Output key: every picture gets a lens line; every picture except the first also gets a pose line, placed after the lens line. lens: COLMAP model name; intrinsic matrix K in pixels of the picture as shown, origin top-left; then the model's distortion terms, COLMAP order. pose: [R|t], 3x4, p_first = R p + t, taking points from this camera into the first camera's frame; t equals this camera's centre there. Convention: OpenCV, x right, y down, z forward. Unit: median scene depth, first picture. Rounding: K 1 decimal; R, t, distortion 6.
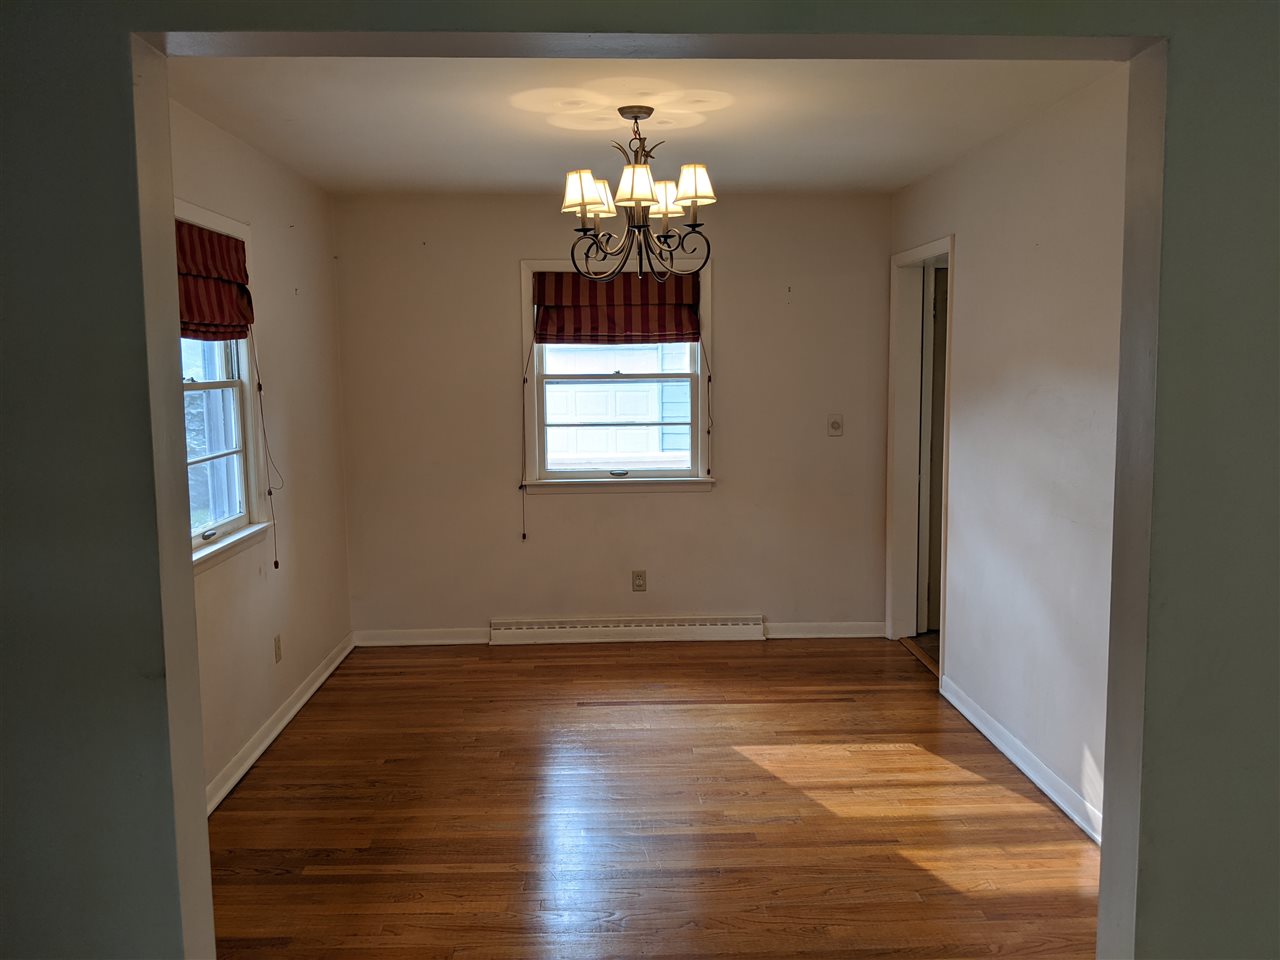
lens RADIAL K [[1050.5, 0, 658.4], [0, 1050.5, 477.6], [0, 0, 1]] dist [-0.004654, -0.003105]
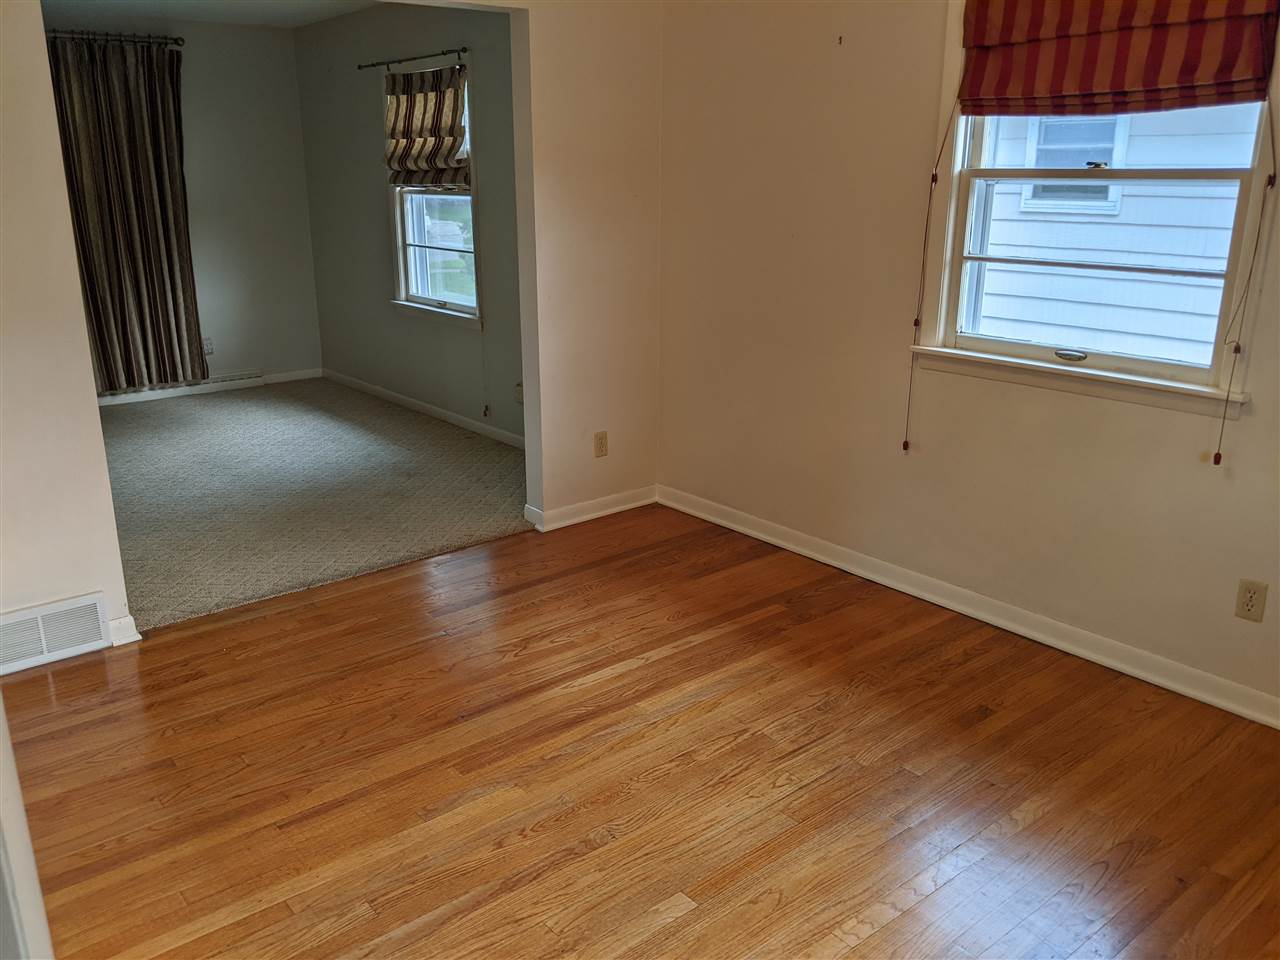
lens RADIAL K [[1050.5, 0, 658.4], [0, 1050.5, 477.6], [0, 0, 1]] dist [-0.004654, -0.003105]
pose [[-0.799783, 0.184719, -0.571162, 0.388981], [-0.060499, 0.921830, 0.382843, -0.185914], [0.597233, 0.340746, -0.726089, 1.598964]]
